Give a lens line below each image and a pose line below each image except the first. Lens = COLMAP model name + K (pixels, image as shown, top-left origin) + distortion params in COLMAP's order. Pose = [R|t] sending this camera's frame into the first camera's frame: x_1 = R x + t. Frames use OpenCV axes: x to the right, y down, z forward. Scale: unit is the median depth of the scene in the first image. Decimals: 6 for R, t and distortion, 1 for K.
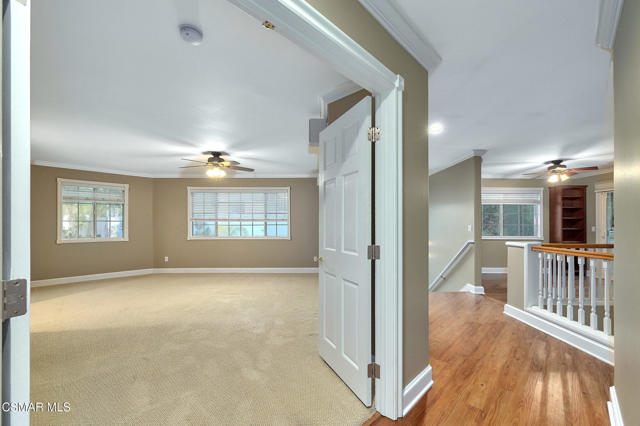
lens RADIAL K [[256.5, 0, 323.5], [0, 256.5, 223.8], [0, 0, 1]] dist [-0.001346, 0.000070]
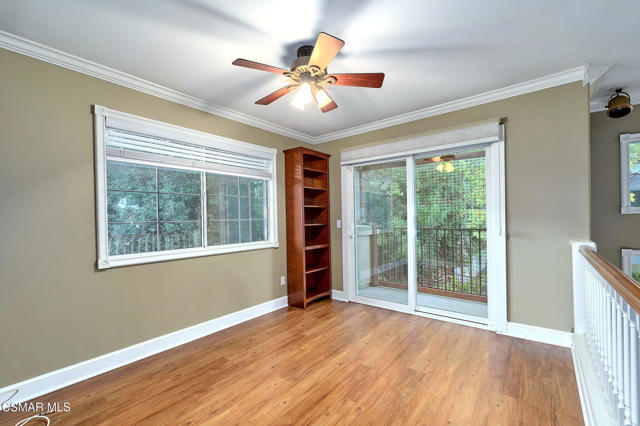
lens RADIAL K [[273.2, 0, 322.0], [0, 273.2, 217.8], [0, 0, 1]] dist [-0.000322, -0.000008]
pose [[0.622253, -0.015624, 0.782660, 0.468928], [0.017823, 0.999824, 0.005789, 0.000426], [-0.782613, 0.010347, 0.622423, 0.574440]]
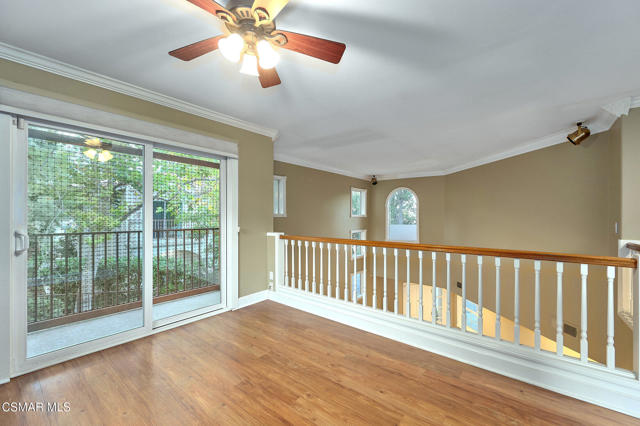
lens RADIAL K [[256.5, 0, 323.0], [0, 256.5, 213.9], [0, 0, 1]] dist [-0.001346, 0.000070]
pose [[-0.777232, -0.002537, 0.629210, 0.516355], [-0.009049, 0.999934, -0.007146, 0.000674], [-0.629150, -0.011248, -0.777203, 0.908360]]
